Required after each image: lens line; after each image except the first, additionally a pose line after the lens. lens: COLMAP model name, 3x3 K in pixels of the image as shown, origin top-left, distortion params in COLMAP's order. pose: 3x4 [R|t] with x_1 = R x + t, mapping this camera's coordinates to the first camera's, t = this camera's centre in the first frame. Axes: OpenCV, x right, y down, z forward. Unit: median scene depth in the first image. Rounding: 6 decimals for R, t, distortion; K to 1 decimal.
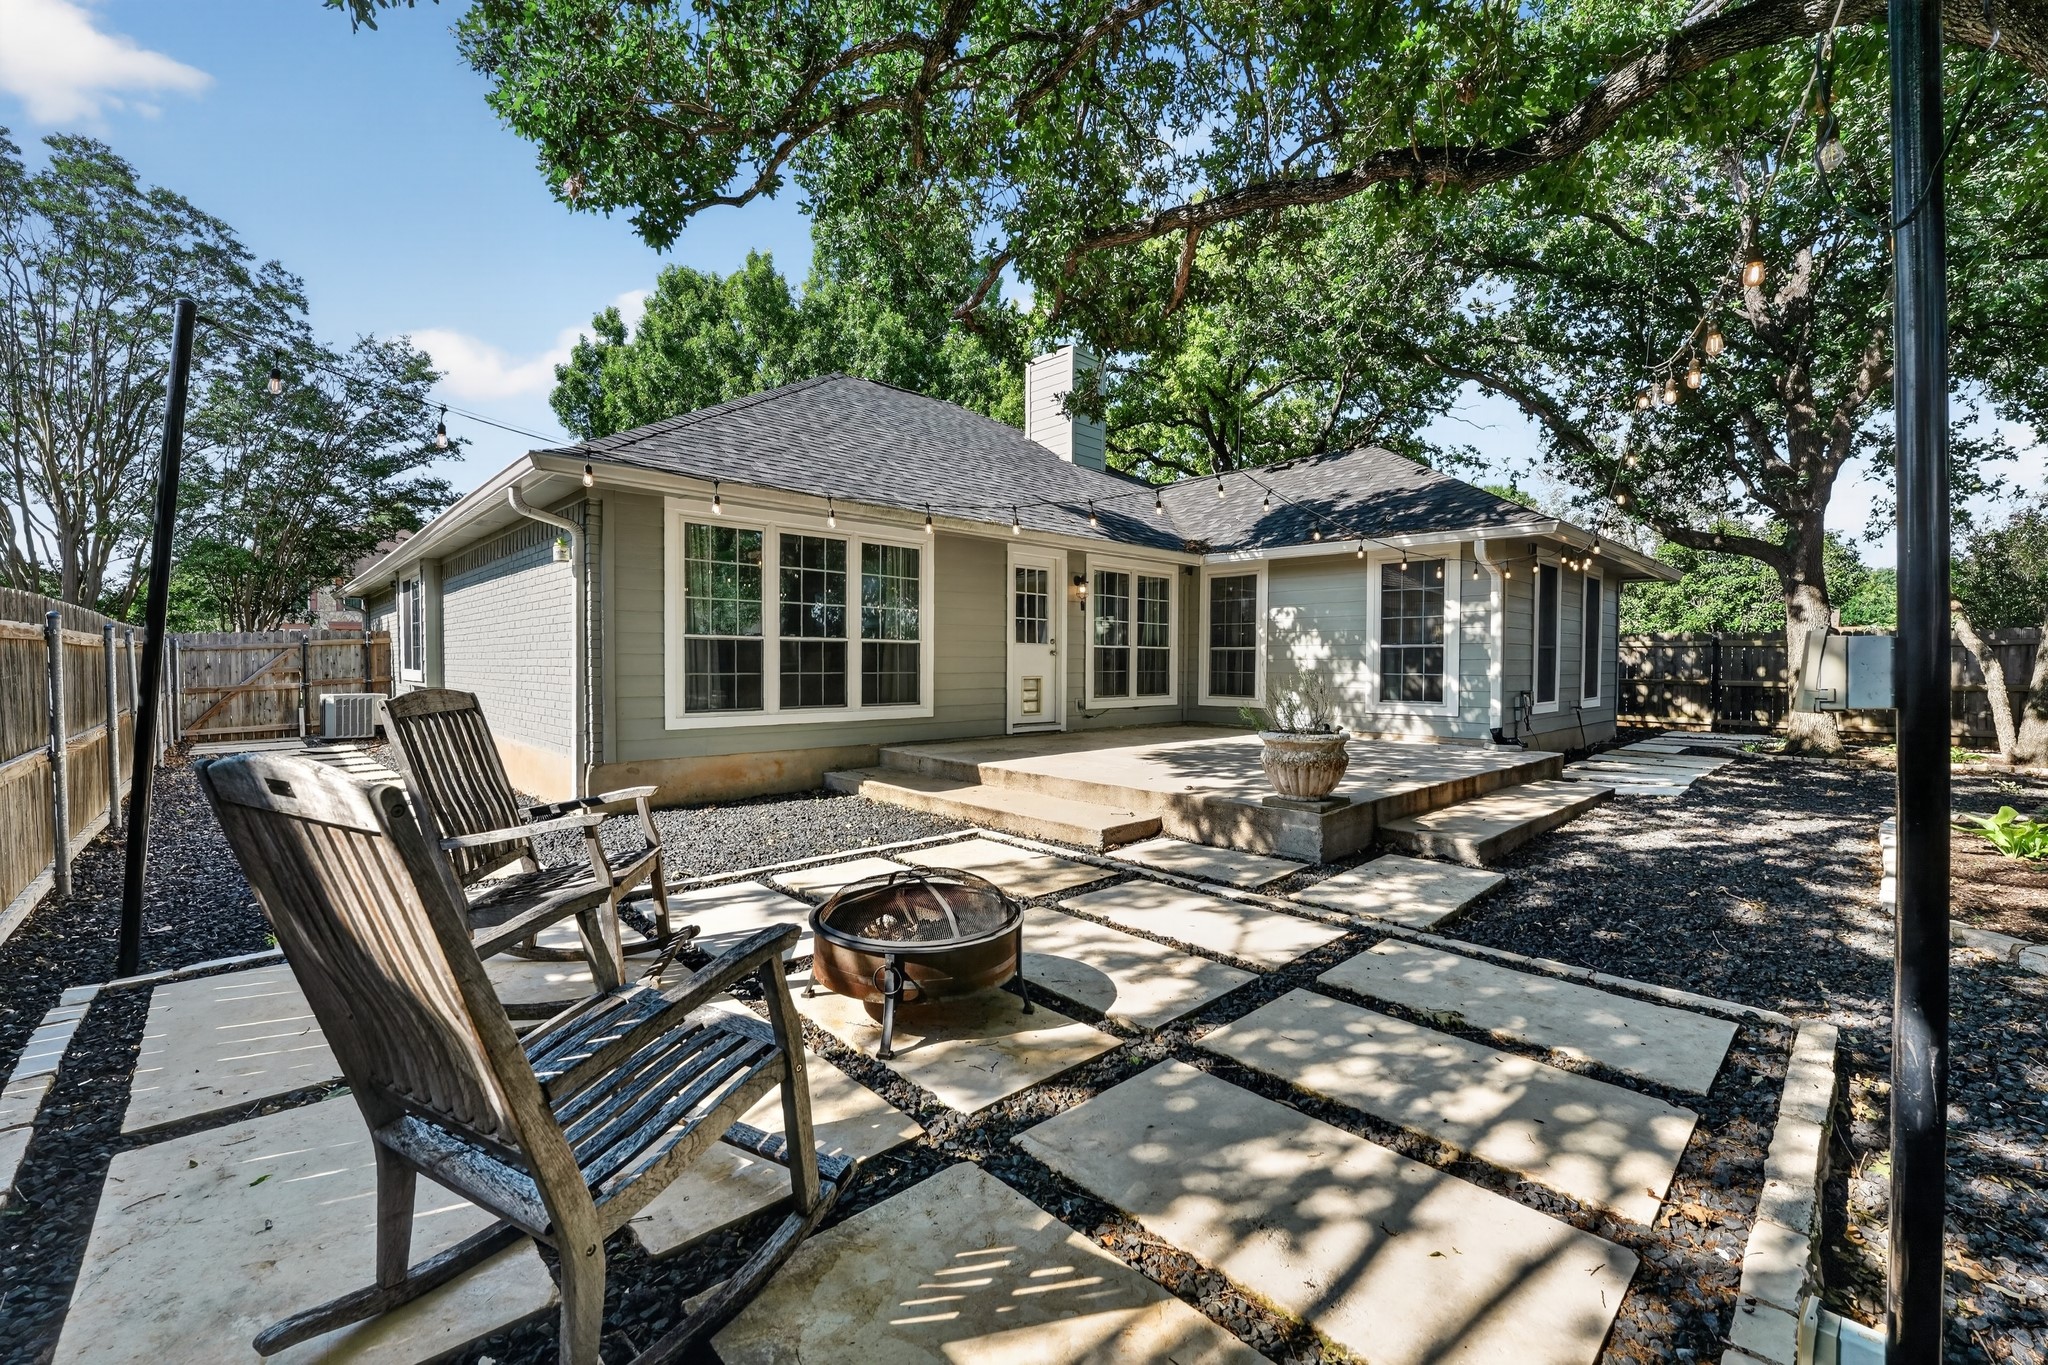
lens RADIAL K [[841.2, 0, 1027.0], [0, 841.2, 683.7], [0, 0, 1]] dist [-0.022528, 0.000239]
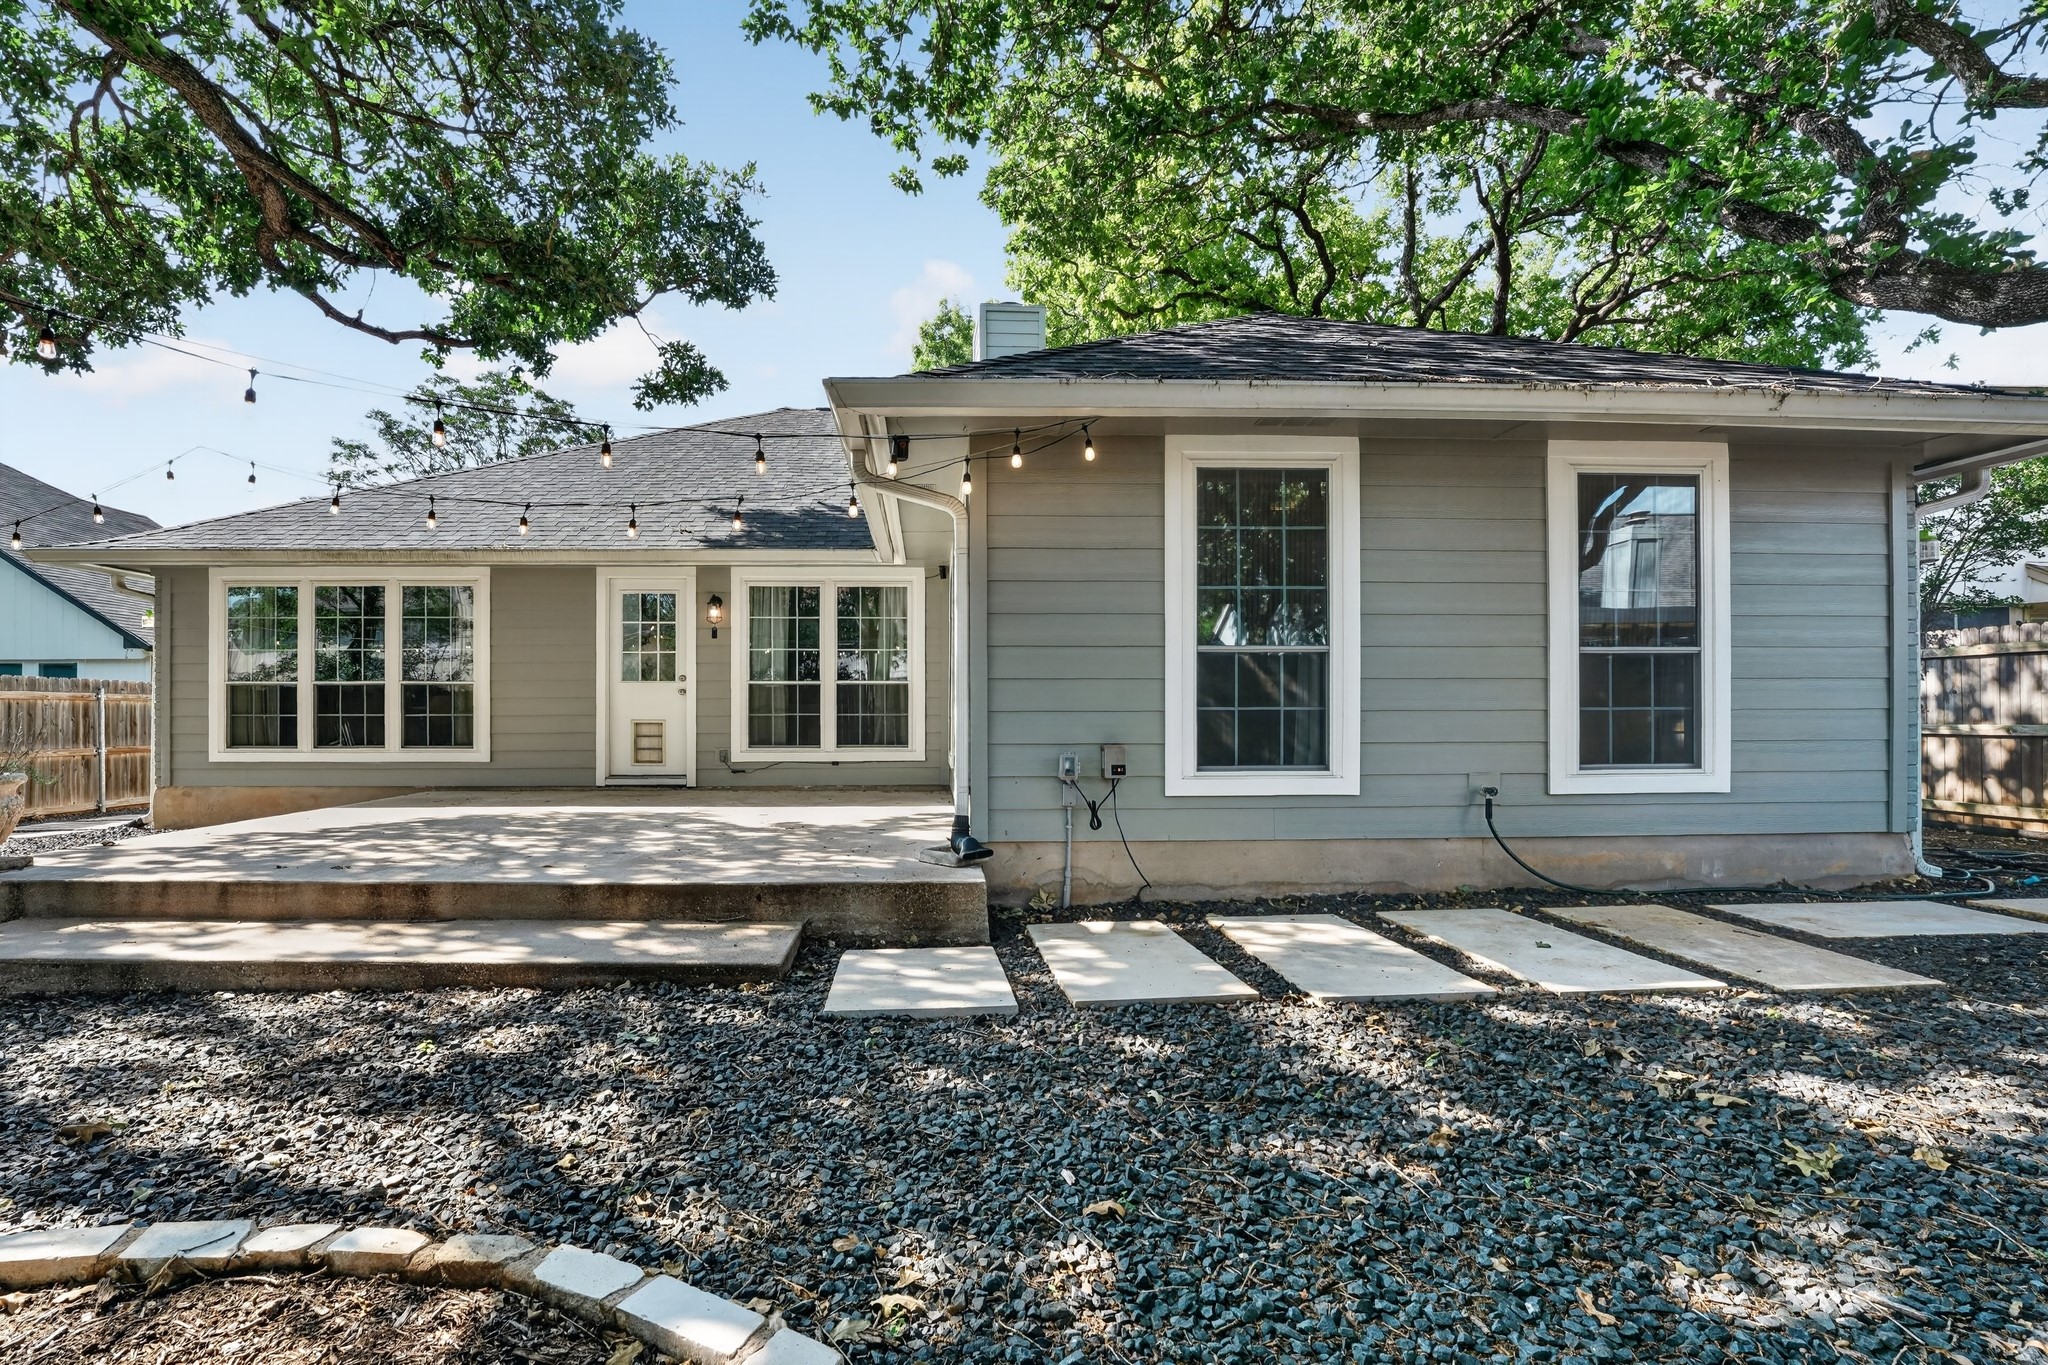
lens RADIAL K [[852.5, 0, 1023.5], [0, 852.5, 692.4], [0, 0, 1]] dist [-0.025879, 0.000893]
pose [[0.735432, -0.010595, -0.677516, 1.206109], [-0.010796, 0.999568, -0.027350, -0.023851], [0.677513, 0.027429, 0.735000, 0.876386]]
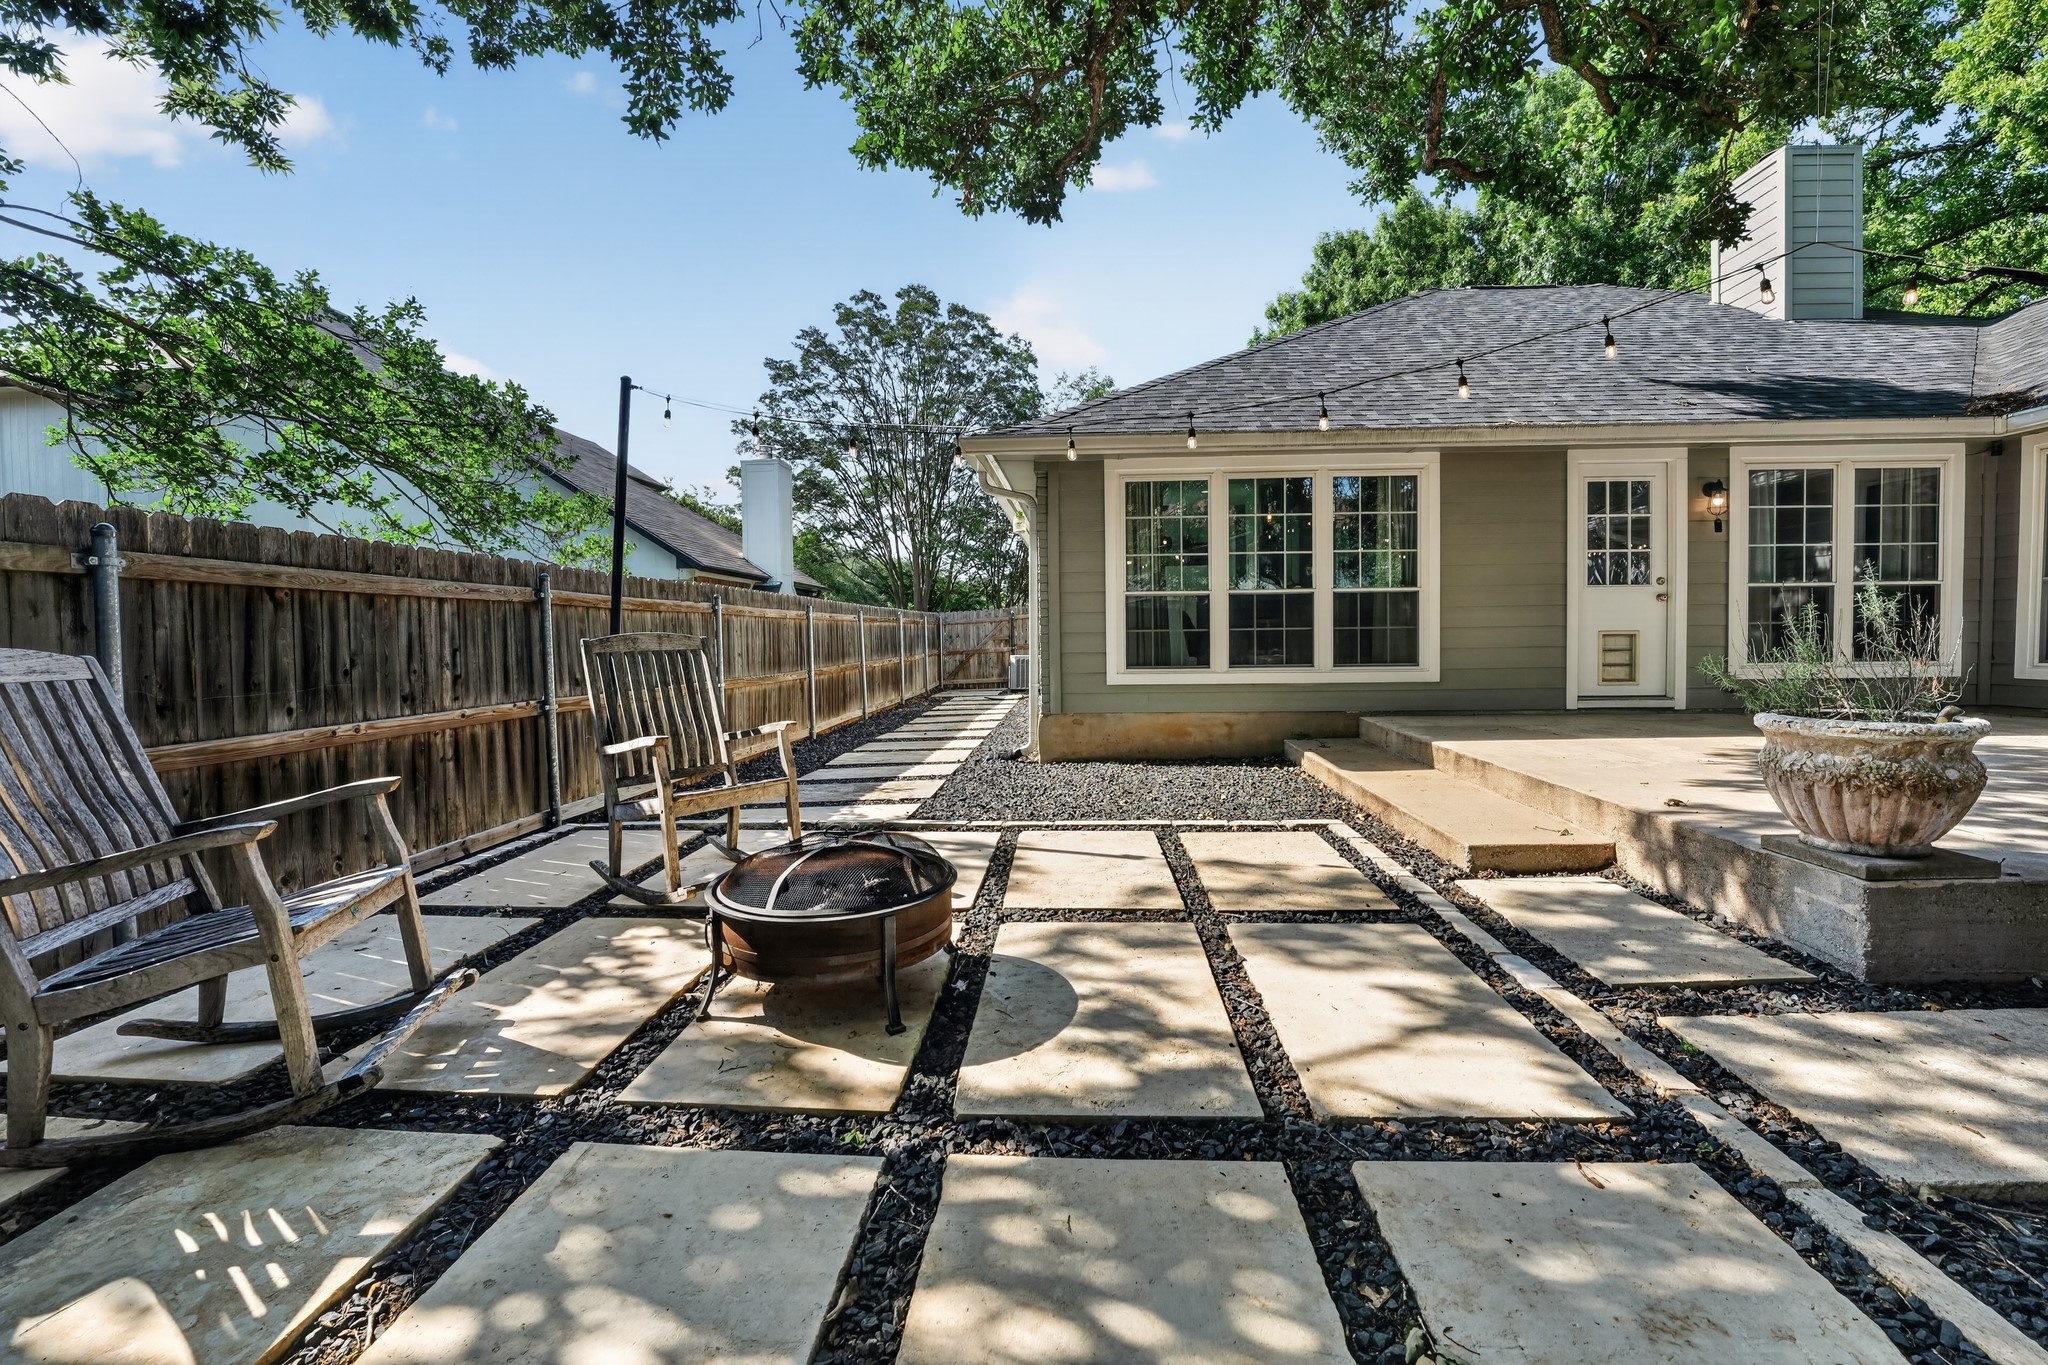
lens RADIAL K [[841.2, 0, 1054.6], [0, 841.2, 651.5], [0, 0, 1]] dist [-0.022528, 0.000239]
pose [[0.682927, 0.000165, -0.730486, 0.272866], [-0.002136, 0.999996, -0.001771, 0.015483], [0.730483, 0.002770, 0.682925, 0.233733]]
